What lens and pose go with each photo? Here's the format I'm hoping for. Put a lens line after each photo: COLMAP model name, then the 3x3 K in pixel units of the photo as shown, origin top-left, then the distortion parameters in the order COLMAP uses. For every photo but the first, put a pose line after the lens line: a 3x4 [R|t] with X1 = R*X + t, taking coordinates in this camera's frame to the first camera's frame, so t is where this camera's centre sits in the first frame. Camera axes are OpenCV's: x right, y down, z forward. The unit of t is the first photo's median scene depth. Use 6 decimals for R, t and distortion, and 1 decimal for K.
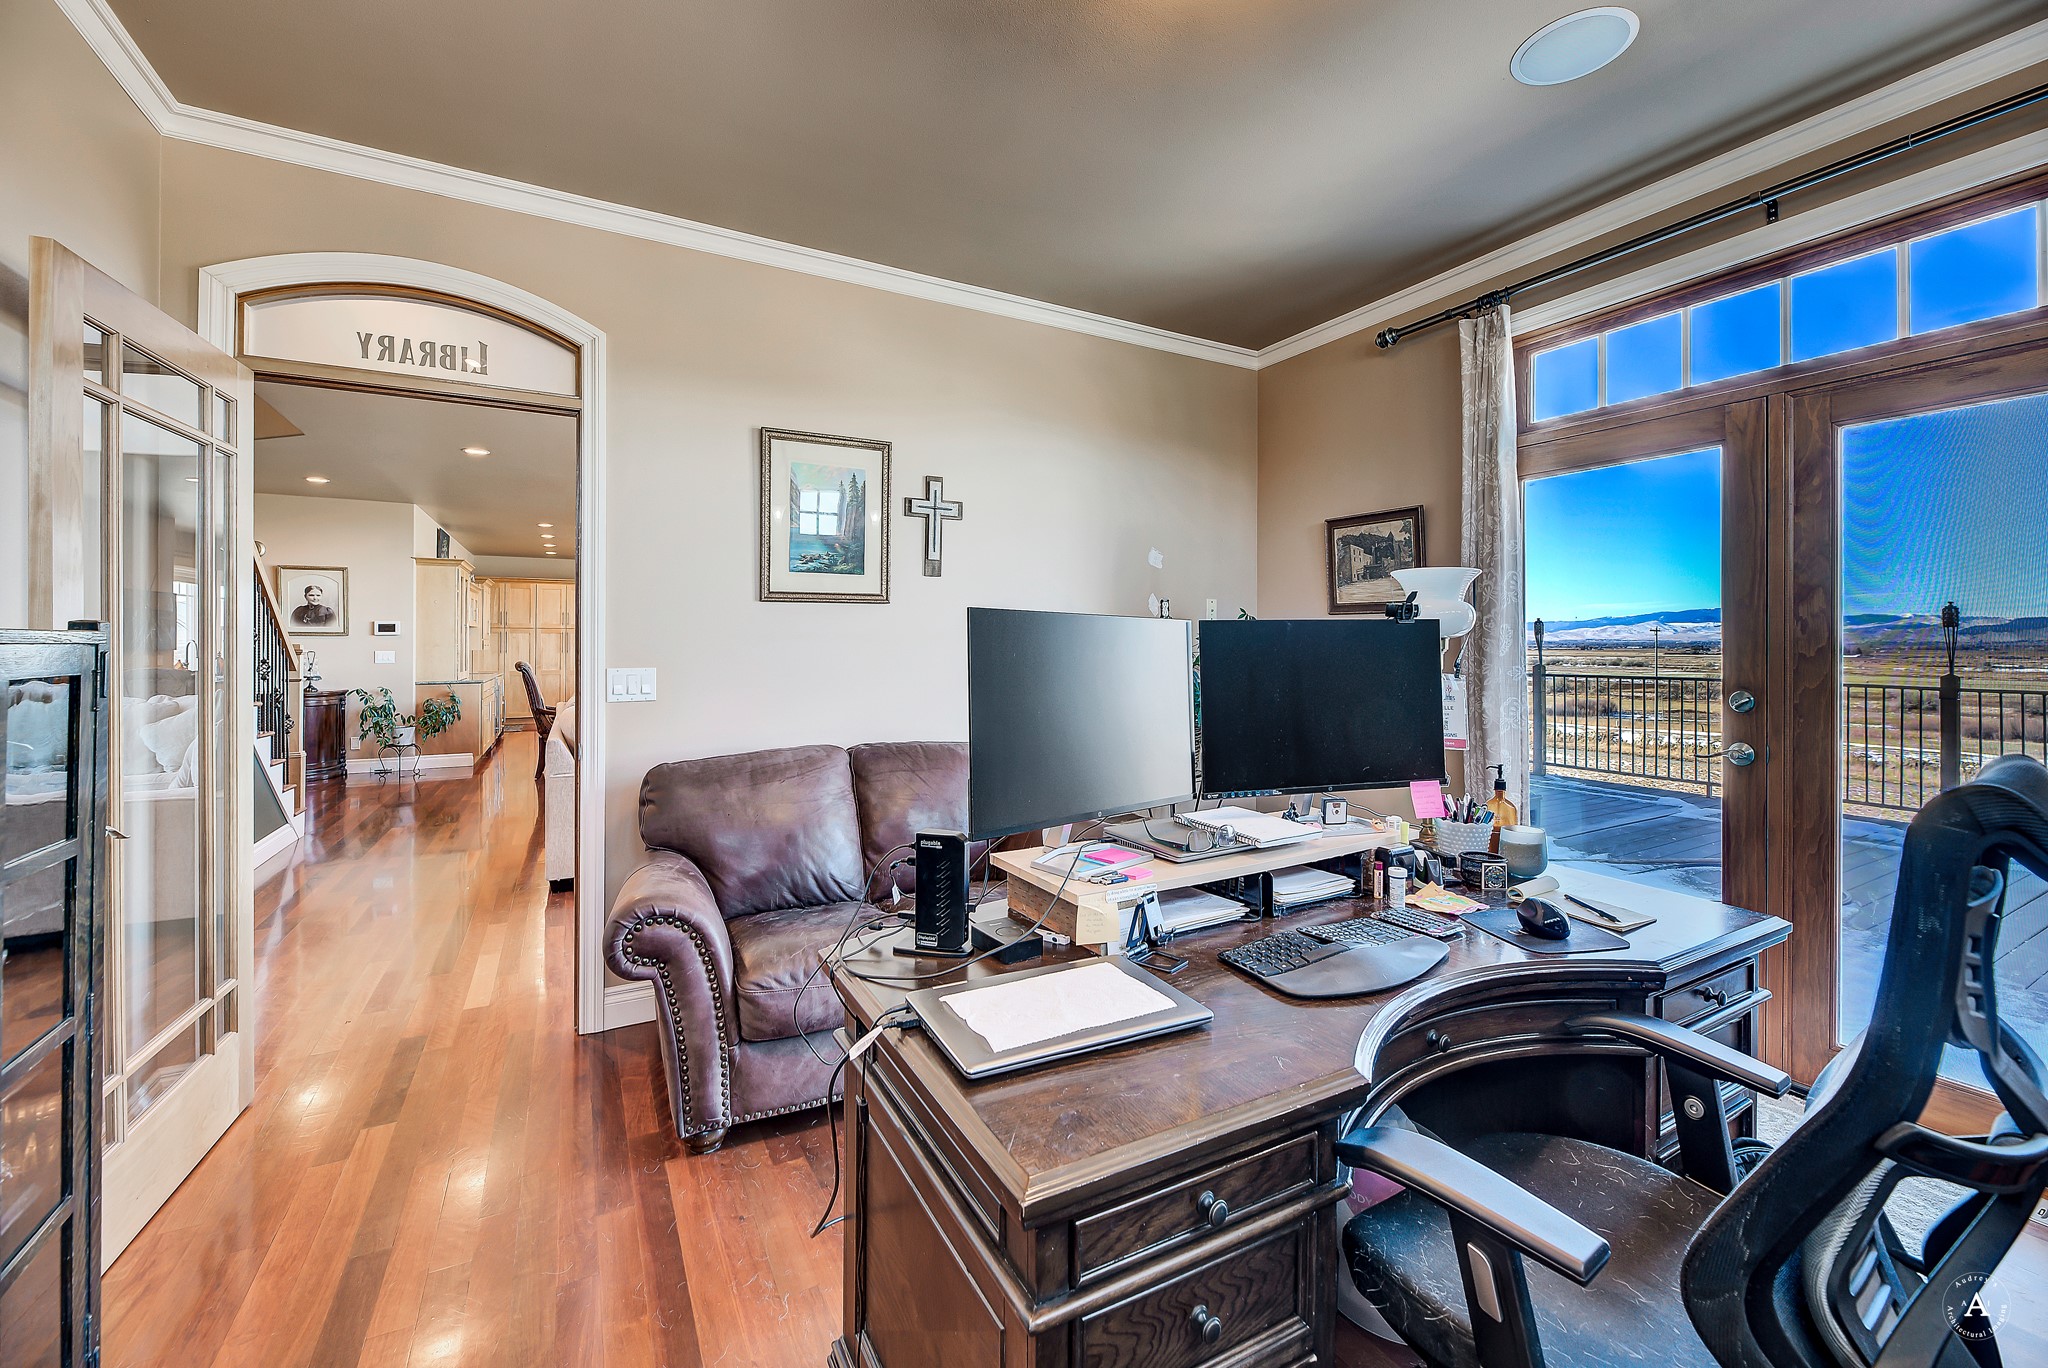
lens RADIAL K [[845.0, 0, 1039.0], [0, 845.0, 672.3], [0, 0, 1]] dist [-0.000875, -0.000361]
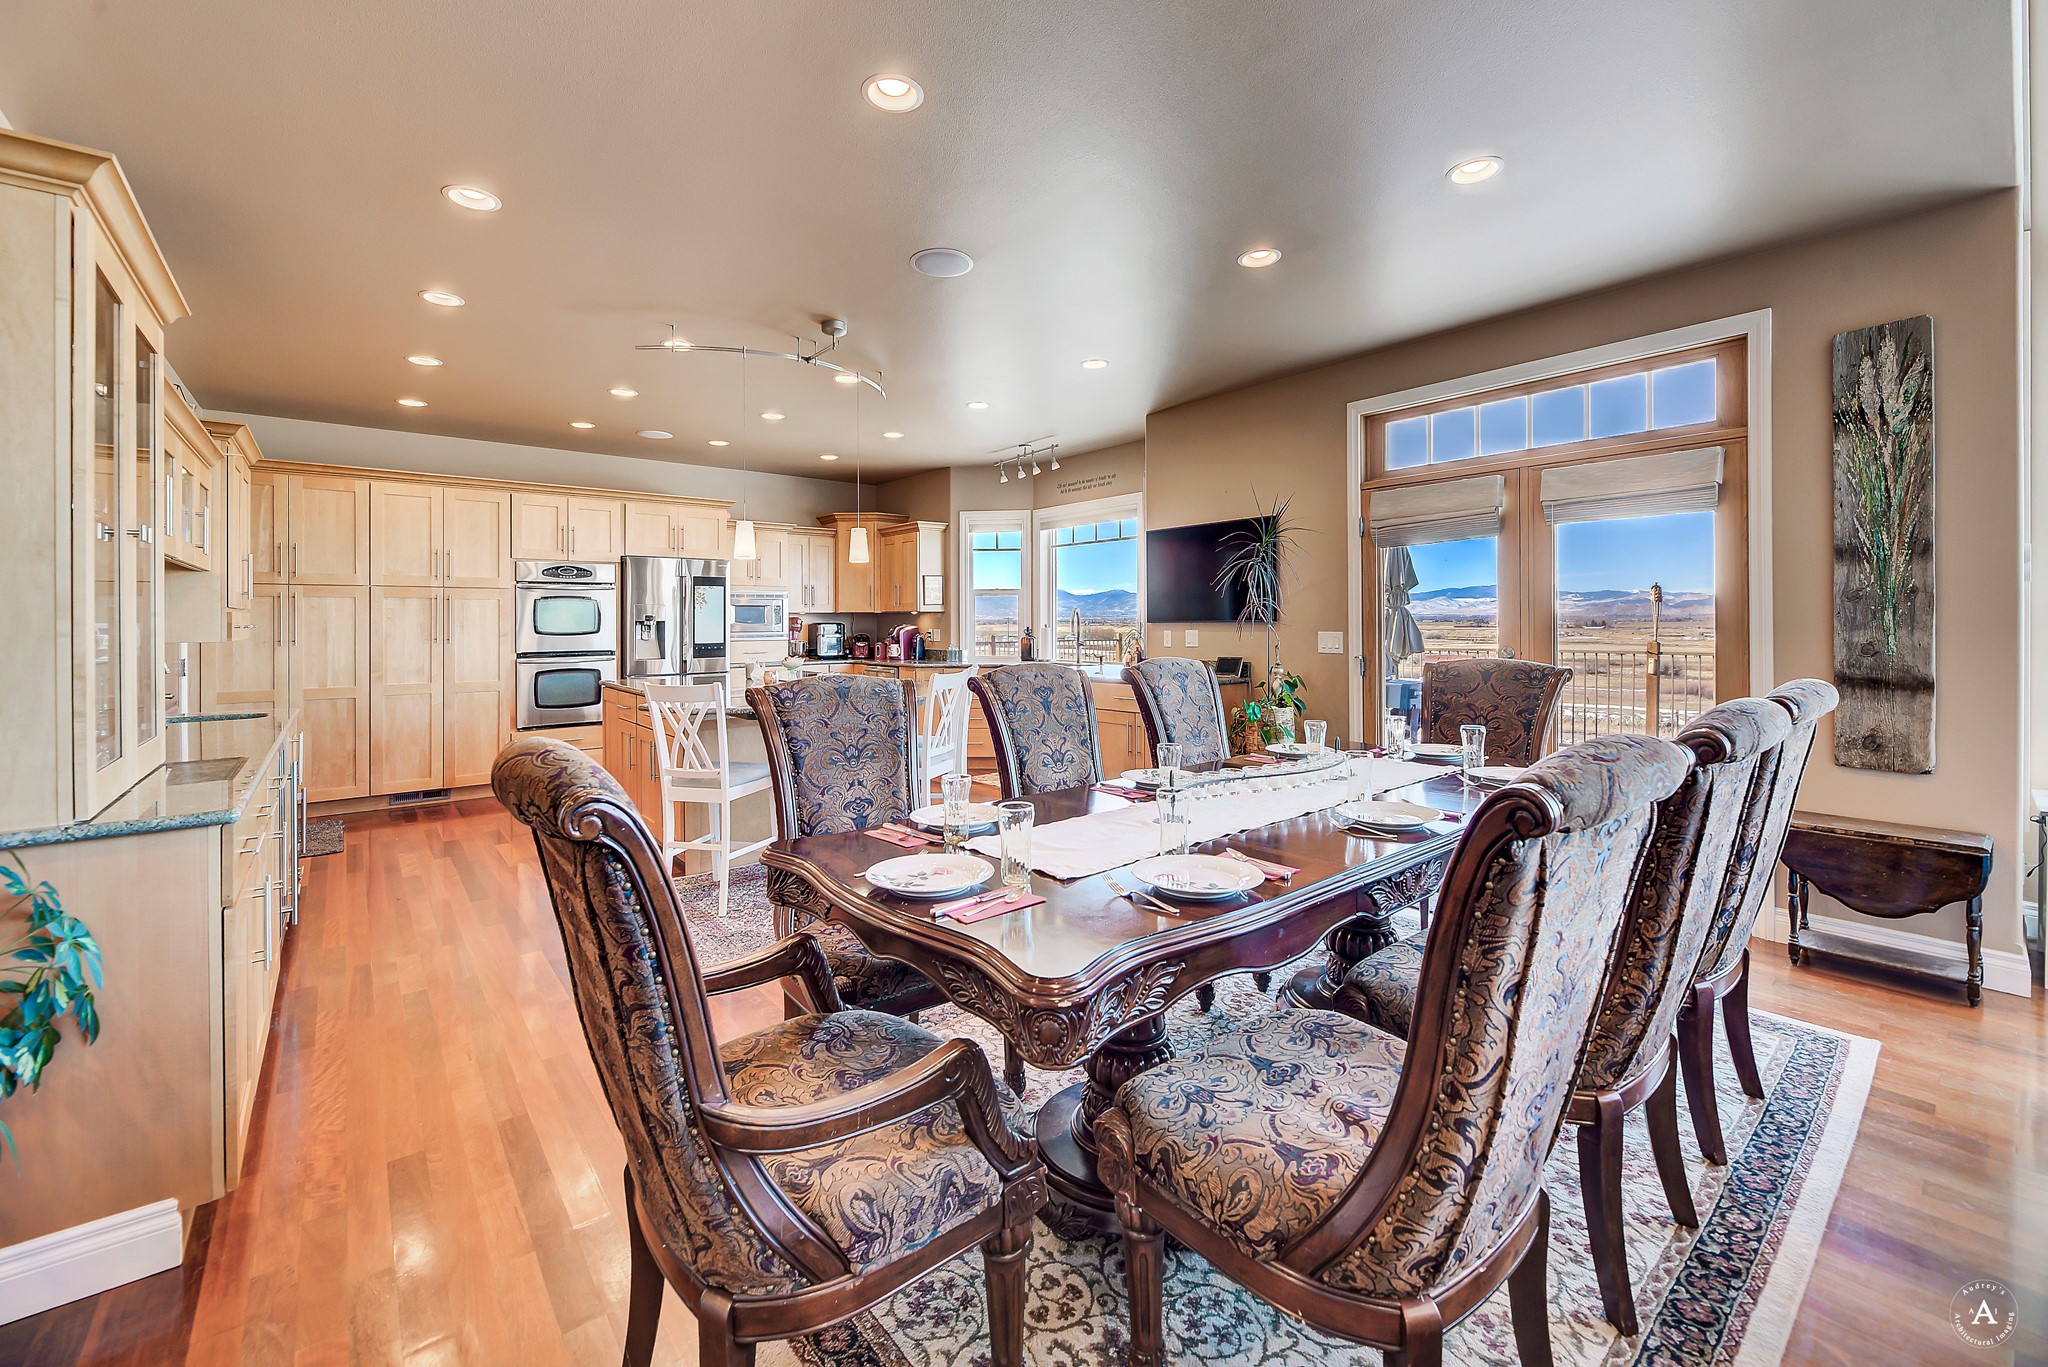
lens RADIAL K [[820.8, 0, 1001.9], [0, 820.8, 621.8], [0, 0, 1]] dist [-0.000053, -0.000143]
pose [[0.983862, -0.007544, 0.178769, -0.358828], [0.013570, 0.999379, -0.032512, -0.016853], [-0.178412, 0.034413, 0.983354, 0.541651]]
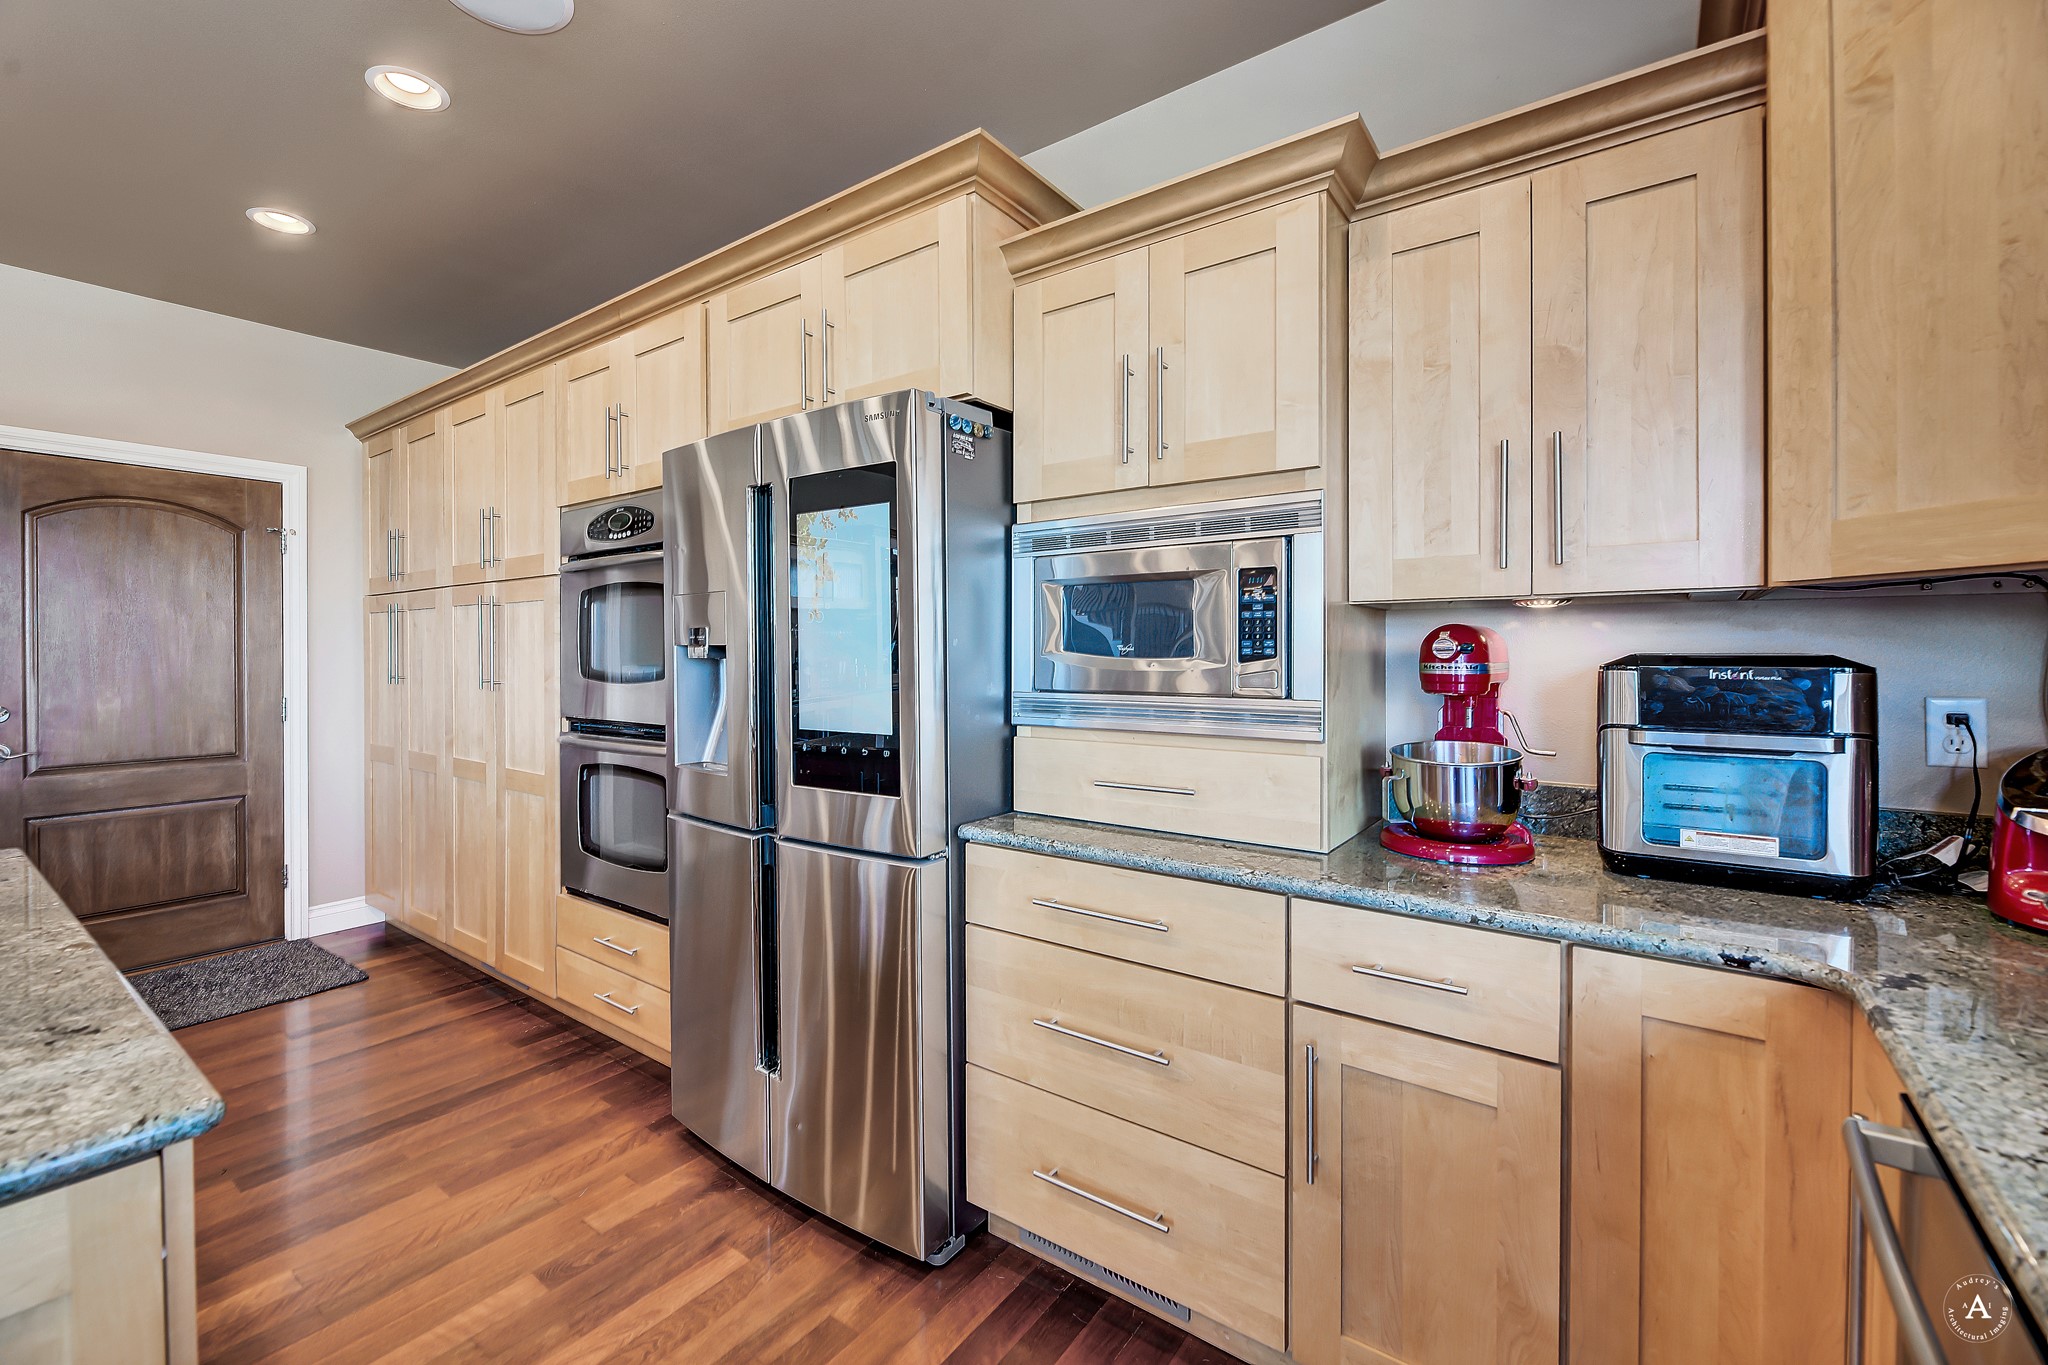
lens RADIAL K [[834.4, 0, 936.7], [0, 834.4, 651.3], [0, 0, 1]] dist [-0.000587, -0.000088]
pose [[0.352087, -0.004229, -0.935958, -0.317932], [-0.030541, 0.999405, -0.016004, -0.033654], [0.935469, 0.034220, 0.351749, 1.039483]]
